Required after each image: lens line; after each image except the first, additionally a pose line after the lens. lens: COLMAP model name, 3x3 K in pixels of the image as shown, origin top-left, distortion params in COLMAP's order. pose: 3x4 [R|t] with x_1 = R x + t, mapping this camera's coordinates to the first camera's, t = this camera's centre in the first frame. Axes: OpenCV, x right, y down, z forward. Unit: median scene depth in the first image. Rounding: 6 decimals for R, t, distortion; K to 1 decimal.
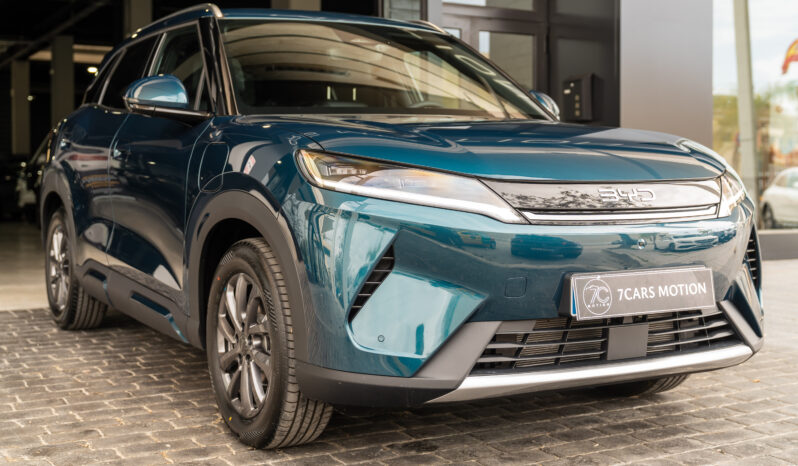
lens RADIAL K [[1055.3, 0, 399.0], [0, 1055.3, 233.0], [0, 0, 1]] dist [-0.019378, -0.011132]
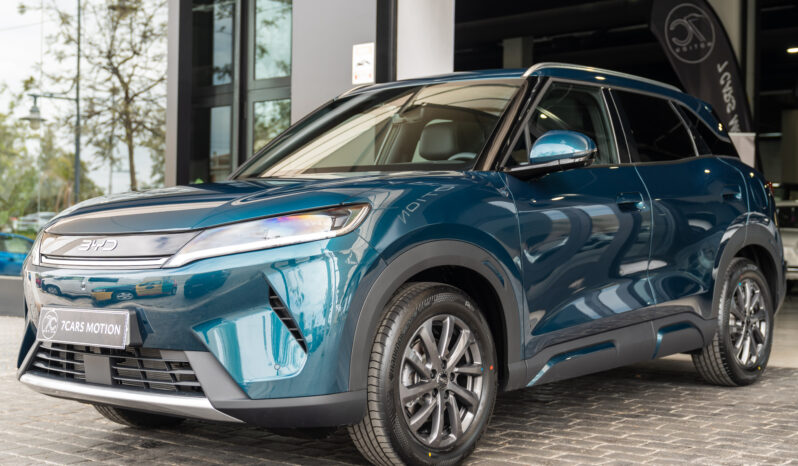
lens RADIAL K [[1193.8, 0, 399.0], [0, 1193.8, 233.0], [0, 0, 1]] dist [-0.028324, -0.036728]
pose [[0.322998, -0.001788, -0.946398, 1.675444], [-0.046559, 0.998757, -0.017777, -0.043737], [0.945254, 0.049805, 0.322513, 0.925978]]
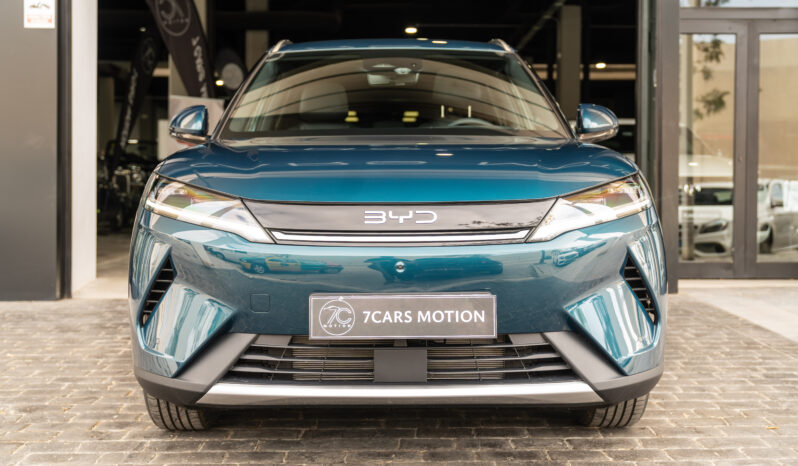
lens RADIAL K [[965.1, 0, 399.0], [0, 965.1, 233.0], [0, 0, 1]] dist [0.005859, -0.000946]
pose [[0.877343, 0.028543, -0.479014, 0.680198], [-0.026729, 0.999586, 0.010606, -0.032018], [0.479119, 0.003498, 0.877743, 0.212981]]
